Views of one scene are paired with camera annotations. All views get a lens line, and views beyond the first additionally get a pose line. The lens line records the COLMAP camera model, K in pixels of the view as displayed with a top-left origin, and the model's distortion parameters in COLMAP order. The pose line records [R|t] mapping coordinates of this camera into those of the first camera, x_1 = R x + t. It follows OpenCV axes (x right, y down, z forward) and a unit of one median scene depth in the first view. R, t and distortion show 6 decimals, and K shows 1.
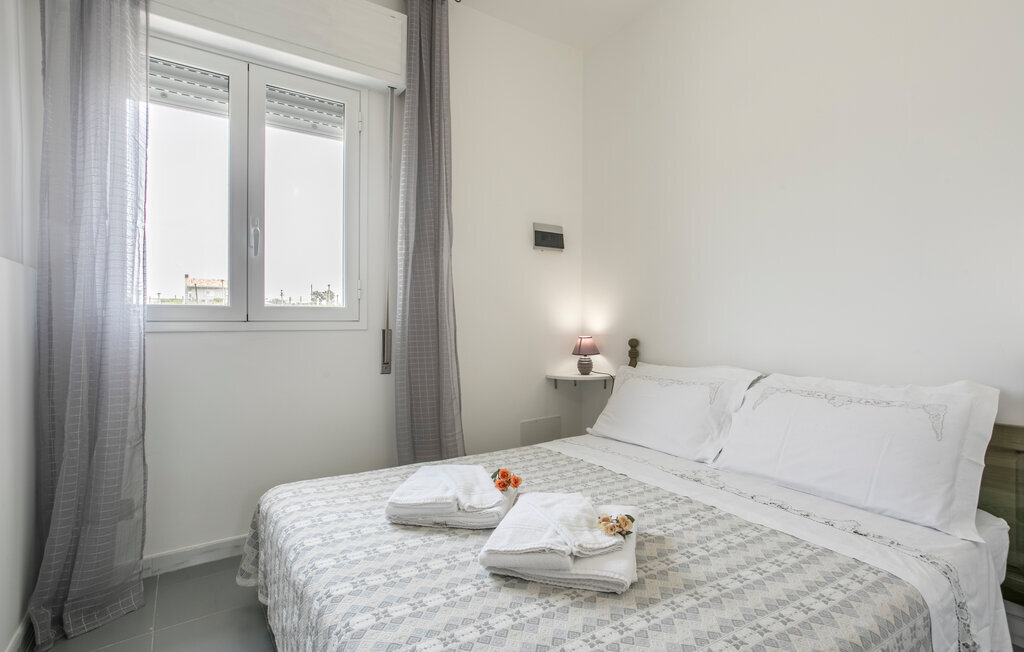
lens RADIAL K [[494.5, 0, 512.0], [0, 494.5, 326.0], [0, 0, 1]] dist [-0.027492, 0.000706]
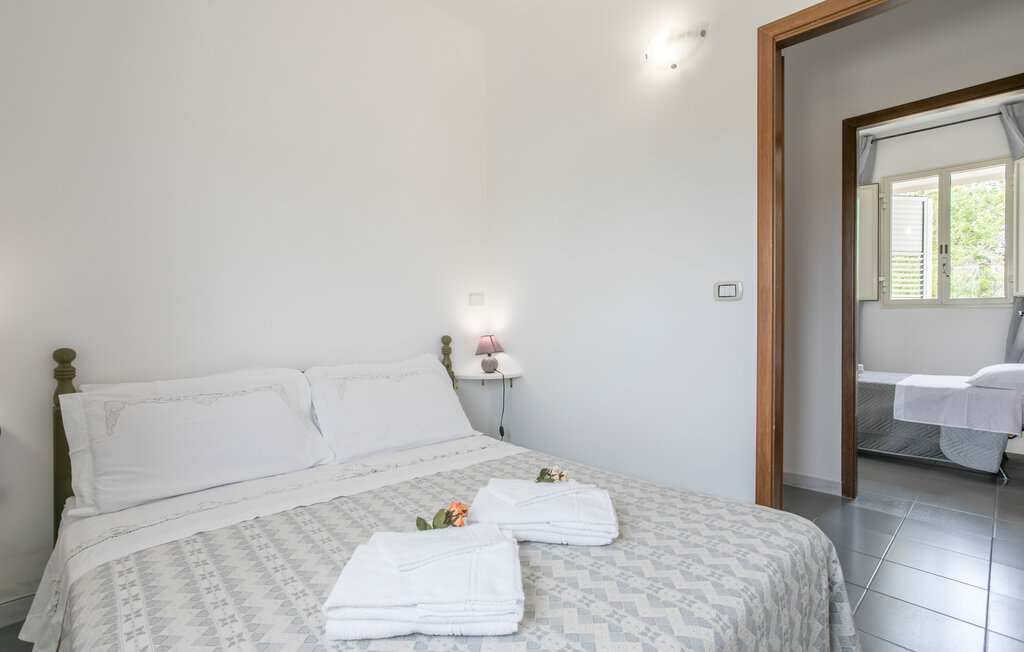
lens RADIAL K [[494.5, 0, 512.0], [0, 494.5, 326.0], [0, 0, 1]] dist [-0.027492, 0.000706]
pose [[-0.153036, -0.028438, 0.987811, -0.760128], [0.009397, 0.999499, 0.030230, -0.027292], [-0.988176, 0.013909, -0.152692, 0.940023]]
